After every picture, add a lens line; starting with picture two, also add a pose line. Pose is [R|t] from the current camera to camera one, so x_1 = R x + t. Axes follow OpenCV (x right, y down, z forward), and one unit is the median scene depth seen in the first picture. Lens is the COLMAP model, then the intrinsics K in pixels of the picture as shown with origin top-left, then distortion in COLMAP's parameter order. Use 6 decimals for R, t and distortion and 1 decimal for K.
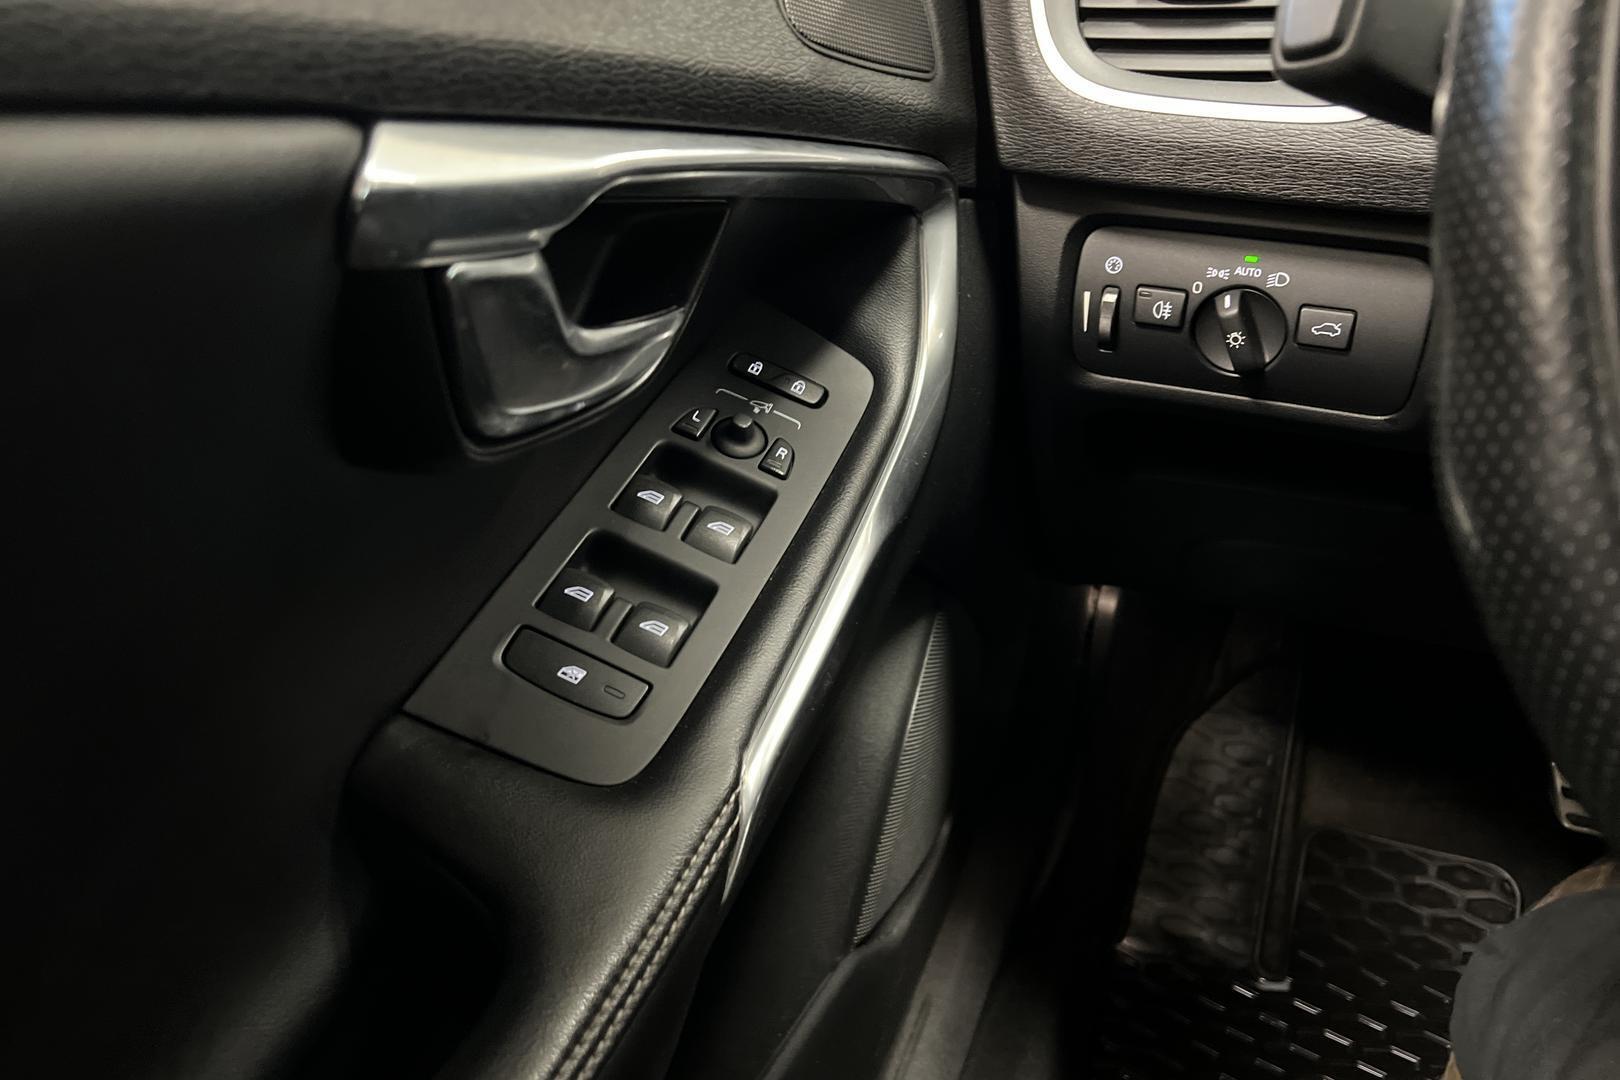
lens RADIAL K [[1163.7, 0, 810.0], [0, 1163.7, 540.0], [0, 0, 1]] dist [0.015701, -0.000748]
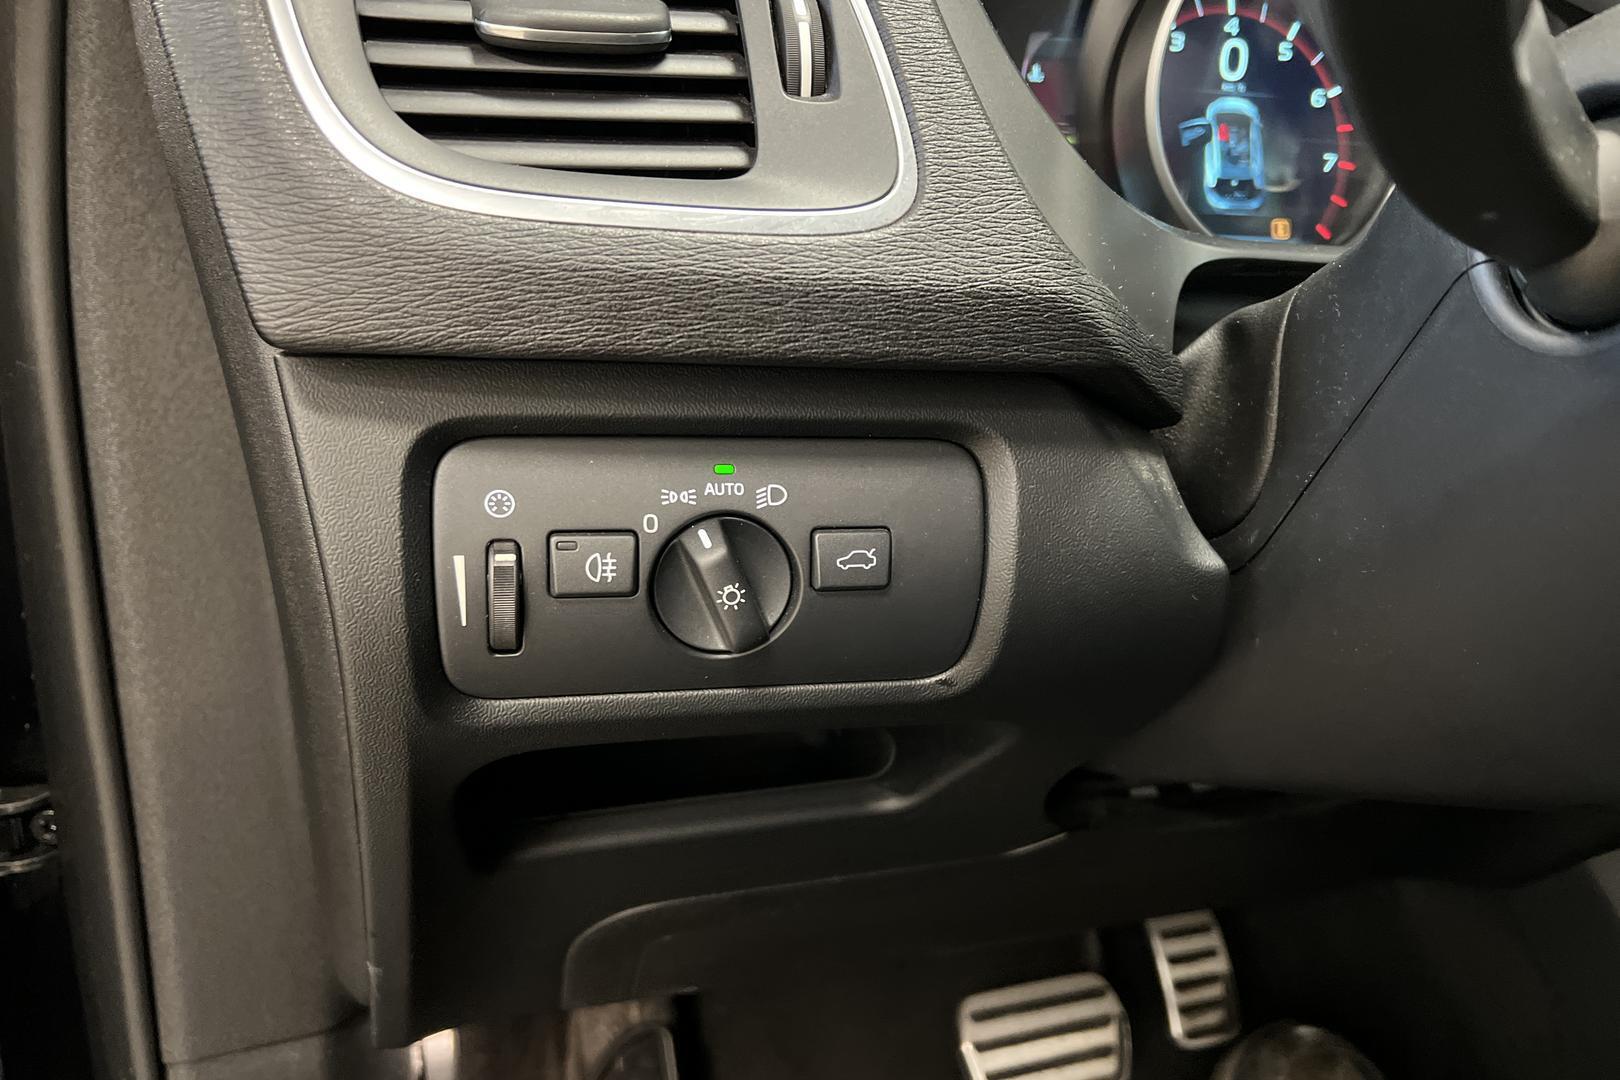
lens RADIAL K [[1163.7, 0, 810.0], [0, 1163.7, 540.0], [0, 0, 1]] dist [0.015701, -0.000748]
pose [[0.750487, -0.090471, 0.654663, 0.001536], [0.275830, 0.943063, -0.185878, -0.075323], [-0.600572, 0.320075, 0.732711, 0.519689]]
